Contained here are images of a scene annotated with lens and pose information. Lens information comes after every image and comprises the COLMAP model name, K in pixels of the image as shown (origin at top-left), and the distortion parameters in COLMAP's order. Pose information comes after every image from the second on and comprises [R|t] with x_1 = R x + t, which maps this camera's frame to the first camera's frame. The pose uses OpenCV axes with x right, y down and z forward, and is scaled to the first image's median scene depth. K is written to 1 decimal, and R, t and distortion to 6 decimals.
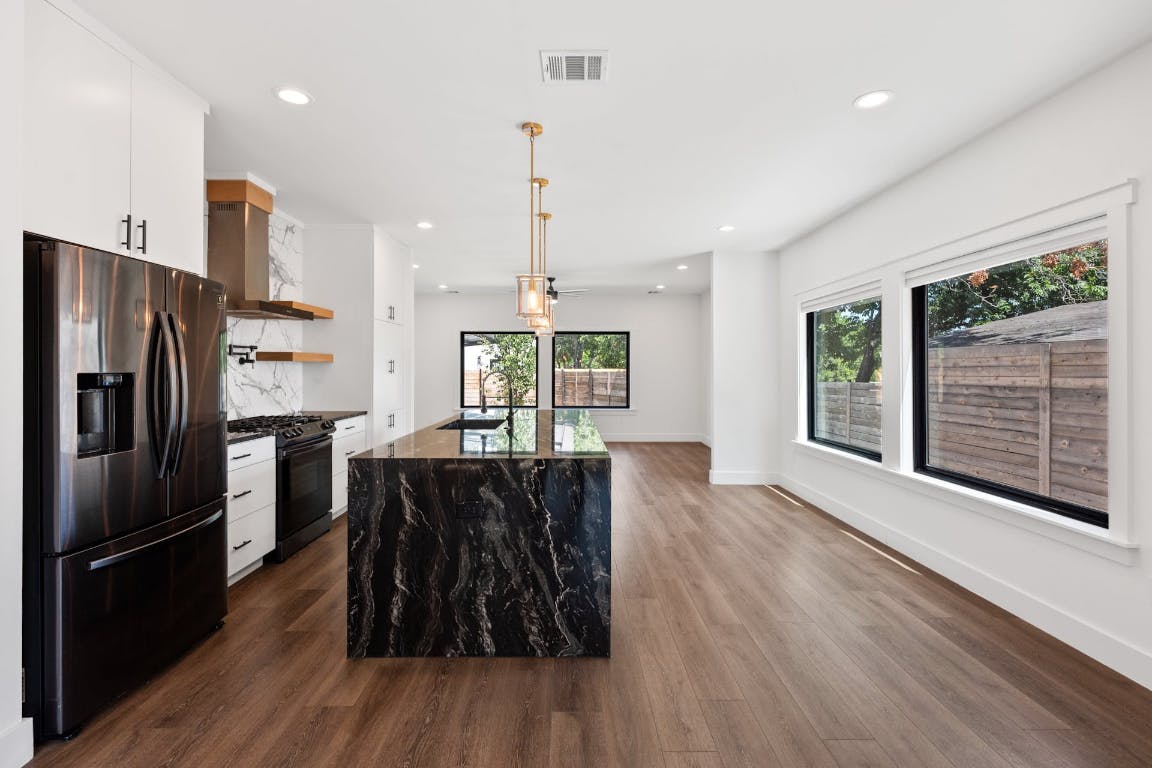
lens RADIAL K [[531.4, 0, 577.9], [0, 531.4, 373.6], [0, 0, 1]] dist [0.001919, 0.000238]
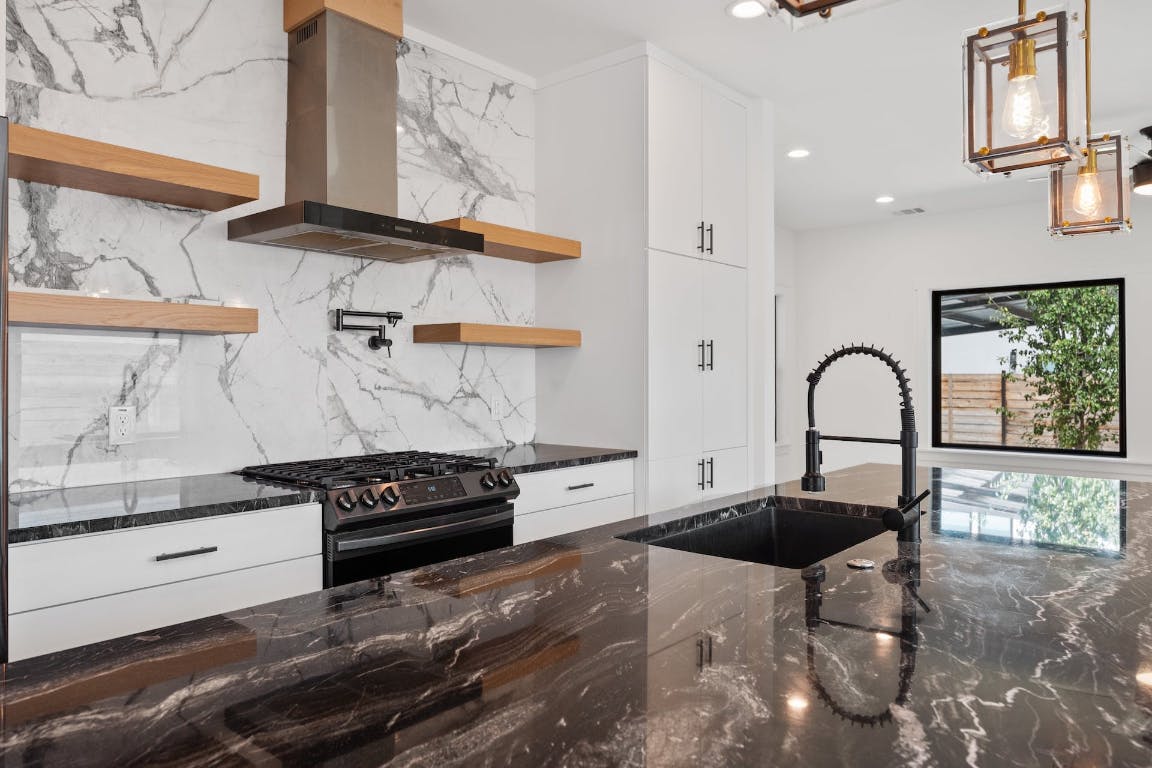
lens RADIAL K [[778.8, 0, 579.0], [0, 778.8, 378.2], [0, 0, 1]] dist [-0.007755, 0.000245]
pose [[0.753445, -0.002259, -0.657507, 0.021929], [-0.002610, 0.999976, -0.006426, 0.025317], [0.657506, 0.006558, 0.753421, 0.943891]]
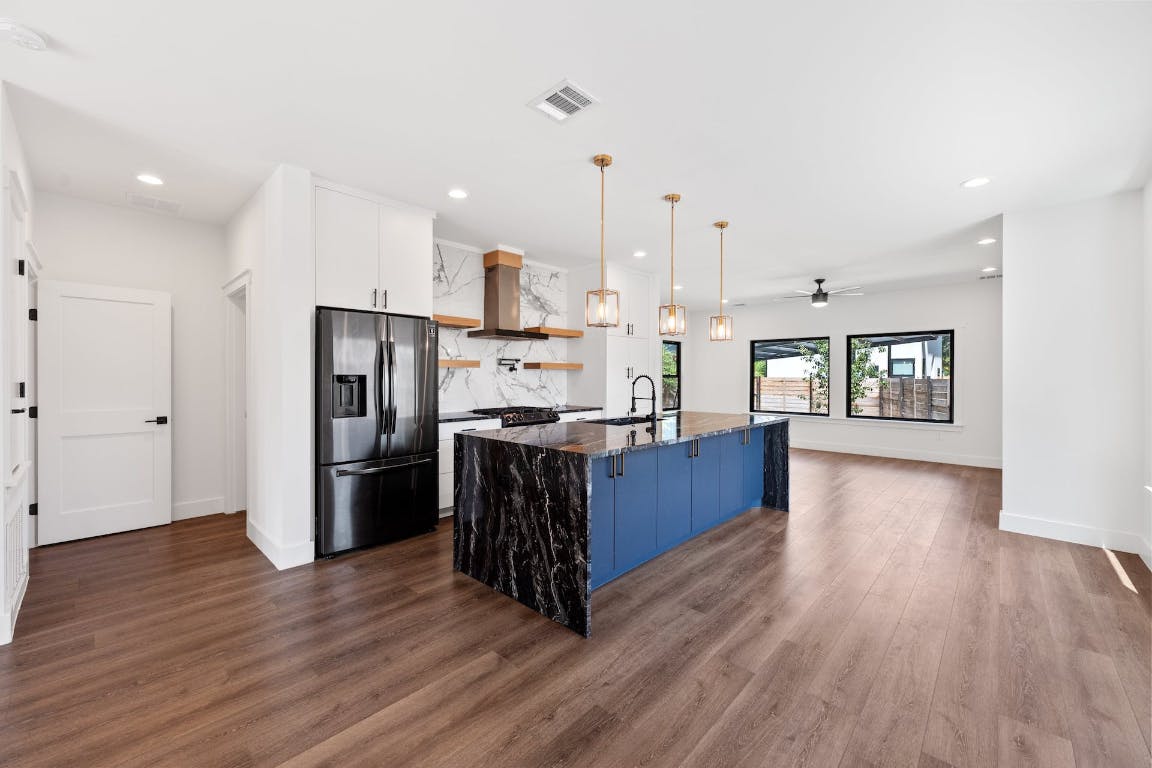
lens RADIAL K [[462.5, 0, 573.2], [0, 462.5, 384.7], [0, 0, 1]] dist [0.000352, 0.000247]
pose [[0.714213, 0.011048, -0.699842, 0.691655], [-0.006163, 0.999936, 0.009496, 0.011191], [0.699902, -0.002469, 0.714235, 0.313040]]
